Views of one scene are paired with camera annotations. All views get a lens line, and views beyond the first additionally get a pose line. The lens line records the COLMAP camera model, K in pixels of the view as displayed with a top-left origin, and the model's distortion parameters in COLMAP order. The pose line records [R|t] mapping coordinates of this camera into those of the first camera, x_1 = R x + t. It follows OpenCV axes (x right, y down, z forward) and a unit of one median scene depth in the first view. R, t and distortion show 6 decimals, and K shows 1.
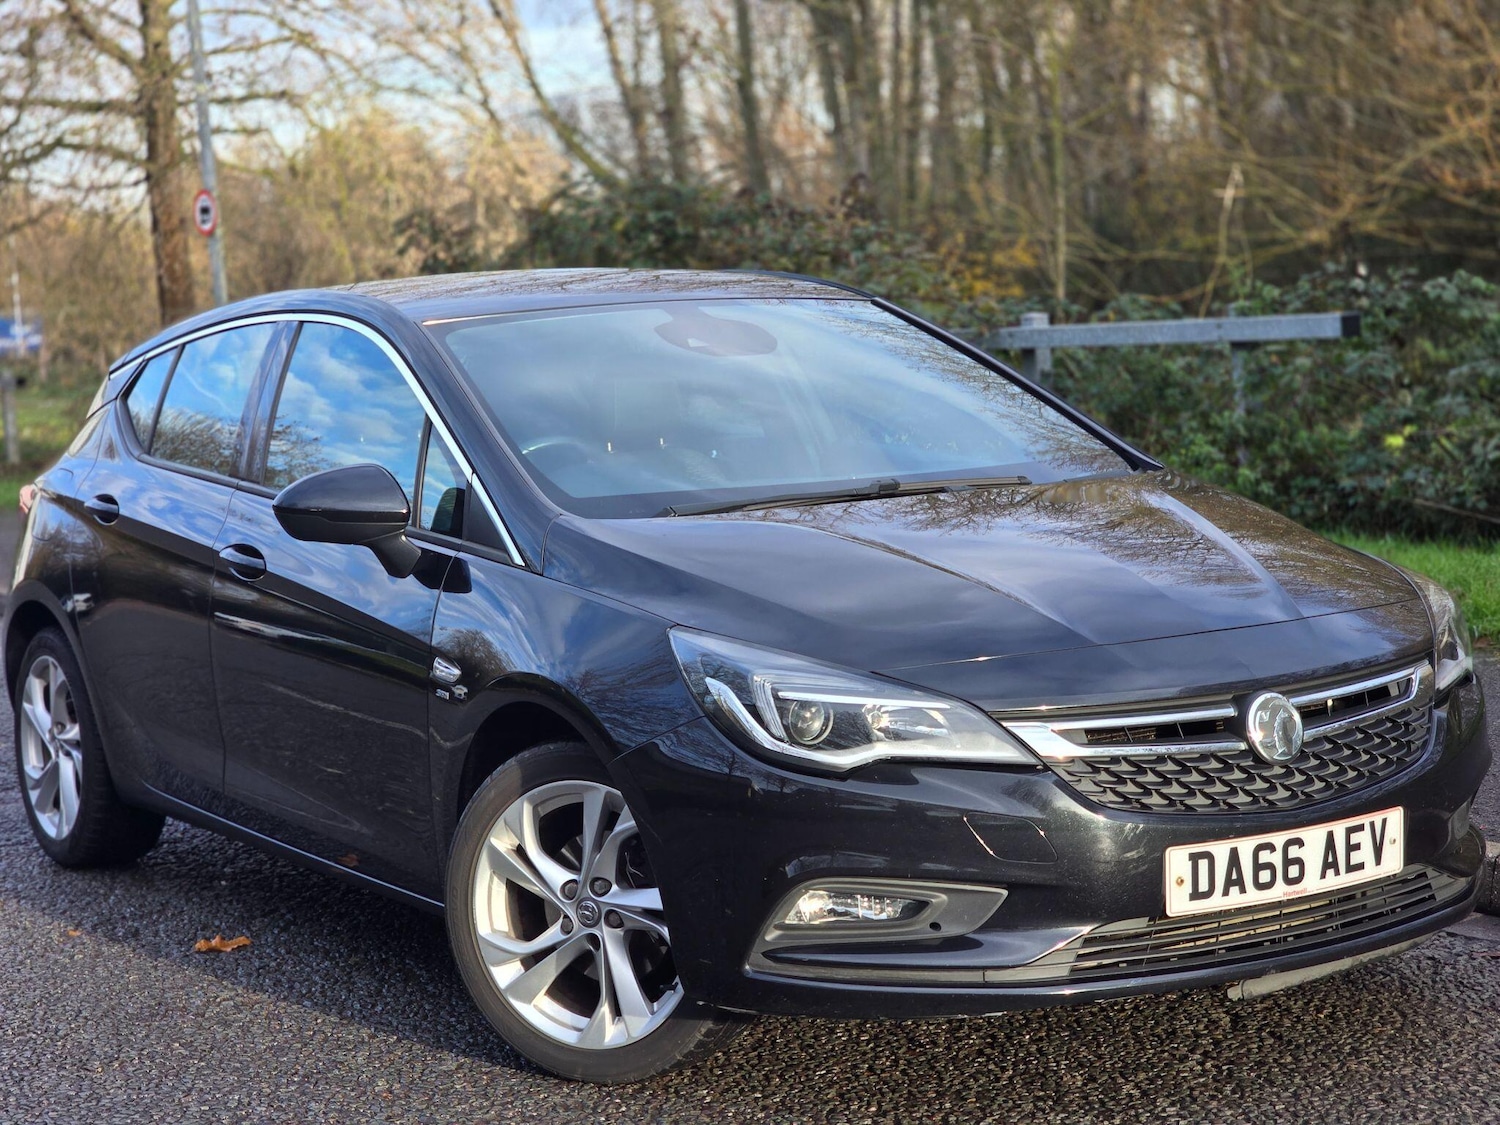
lens RADIAL K [[3207.1, 0, 715.6], [0, 3207.1, 529.0], [0, 0, 1]] dist [0.012041, 0.615541]
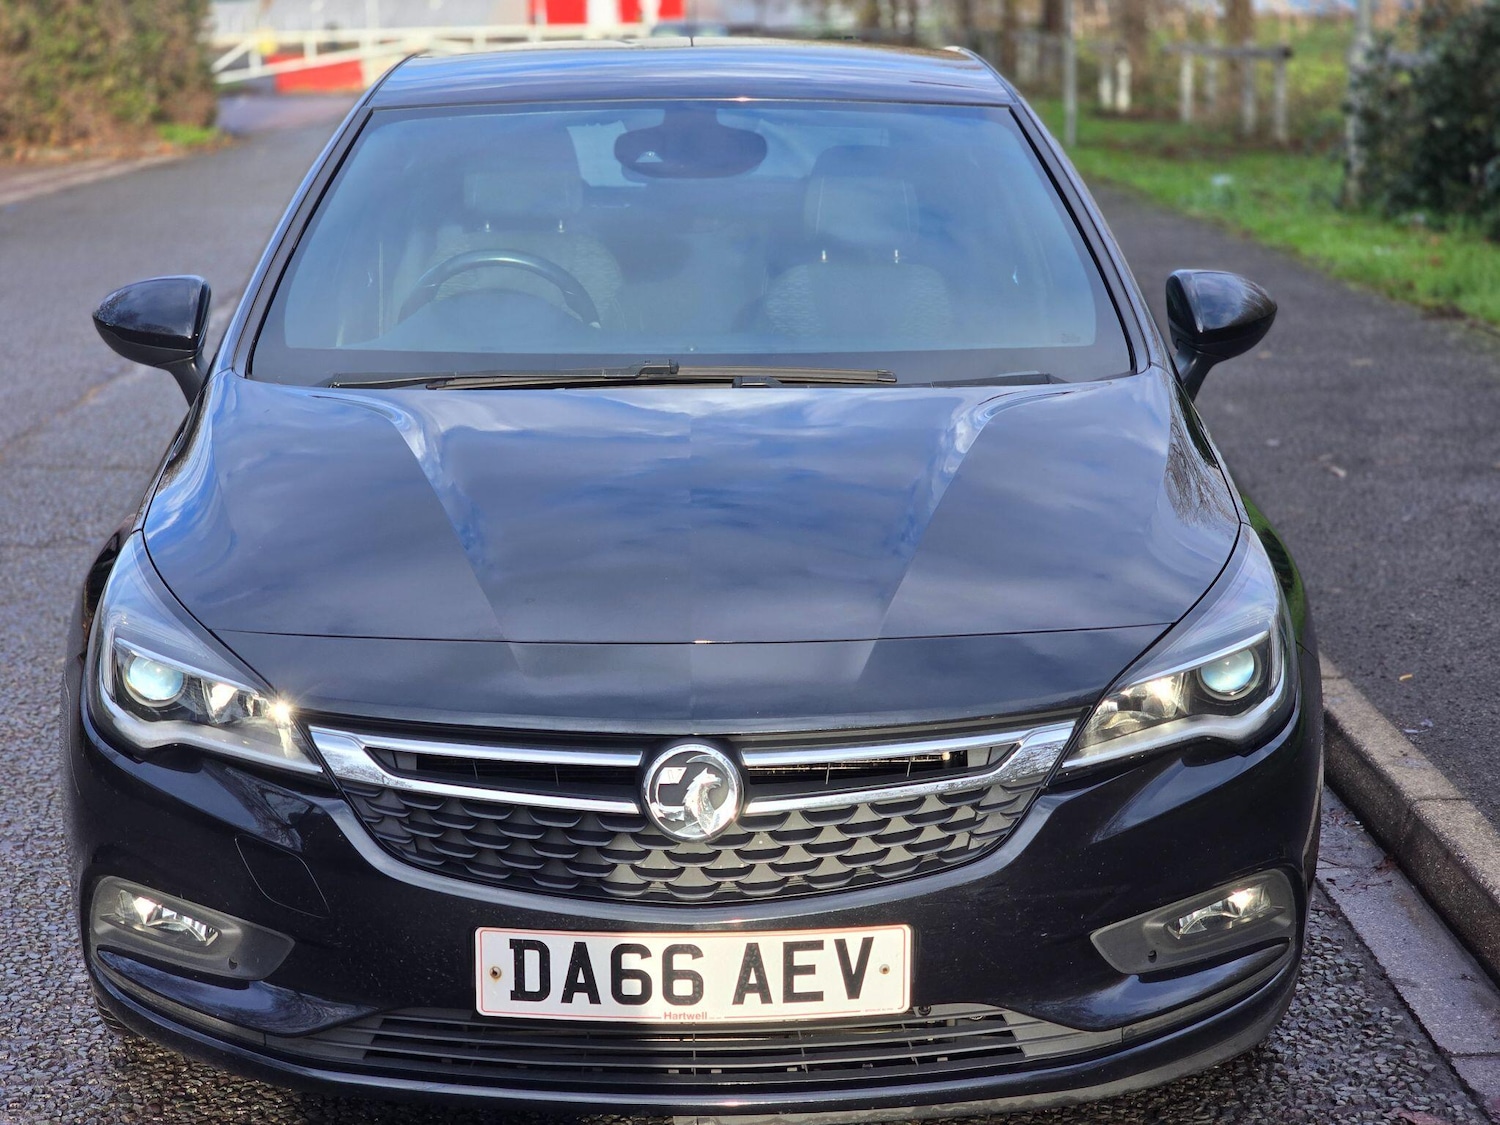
lens RADIAL K [[3207.1, 0, 715.6], [0, 3207.1, 529.0], [0, 0, 1]] dist [0.012041, 0.615541]
pose [[0.840665, 0.147125, -0.521188, 0.512019], [-0.081128, 0.985743, 0.147407, -0.097424], [0.535445, -0.081637, 0.840615, 0.367992]]
